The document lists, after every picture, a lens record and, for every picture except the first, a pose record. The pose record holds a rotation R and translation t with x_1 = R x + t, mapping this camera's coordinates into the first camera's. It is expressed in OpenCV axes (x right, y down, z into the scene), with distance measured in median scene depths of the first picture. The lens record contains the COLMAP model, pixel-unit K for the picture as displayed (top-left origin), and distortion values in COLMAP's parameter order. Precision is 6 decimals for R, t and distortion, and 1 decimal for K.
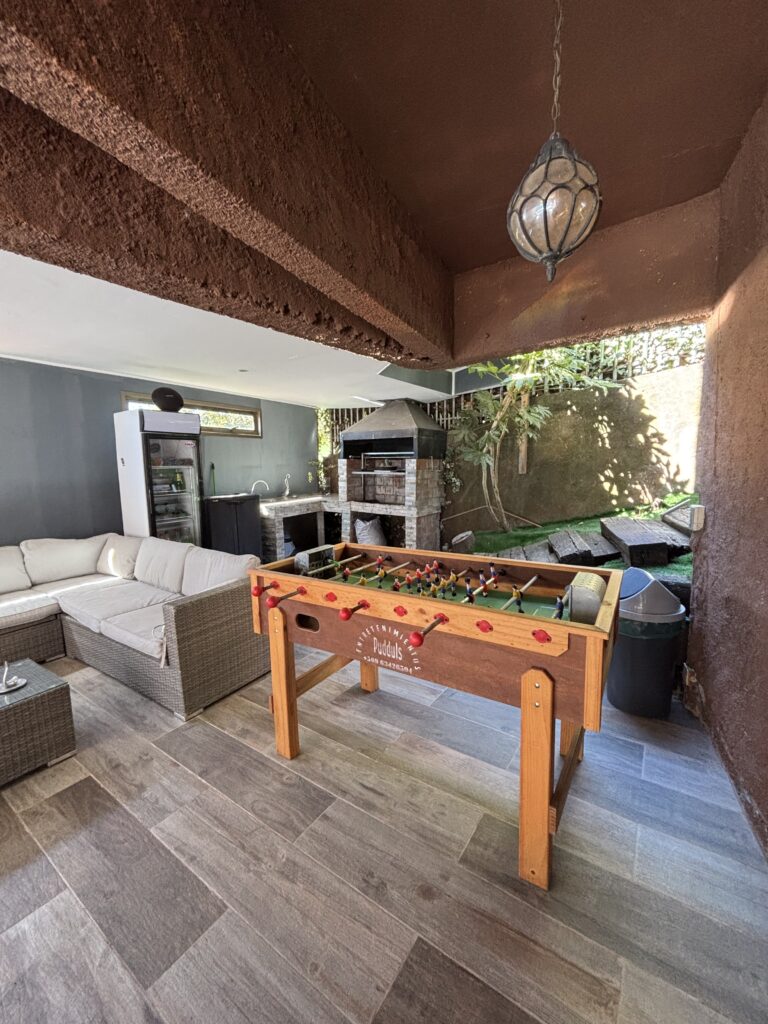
lens RADIAL K [[414.1, 0, 383.4], [0, 414.1, 509.7], [0, 0, 1]] dist [0.001032, 0.000415]
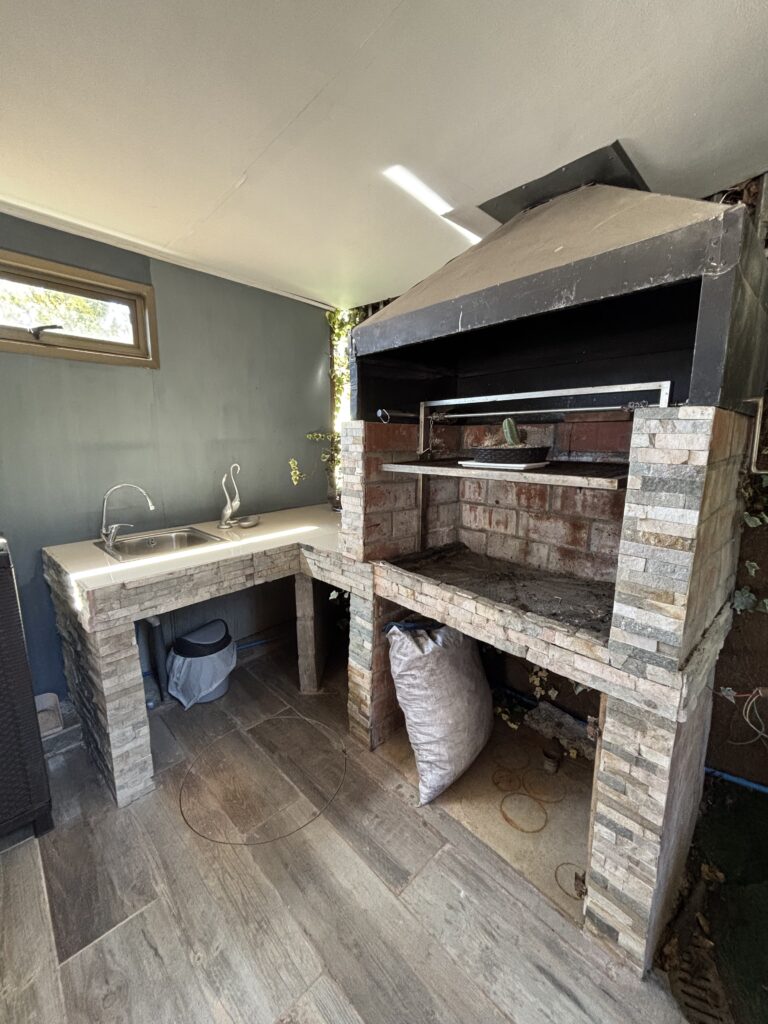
lens RADIAL K [[407.4, 0, 386.0], [0, 407.4, 508.9], [0, 0, 1]] dist [0.001116, 0.000011]
pose [[0.979920, 0.036772, -0.195972, -0.014481], [-0.027146, 0.998300, 0.051584, -0.074528], [0.197535, -0.045228, 0.979252, 0.711398]]
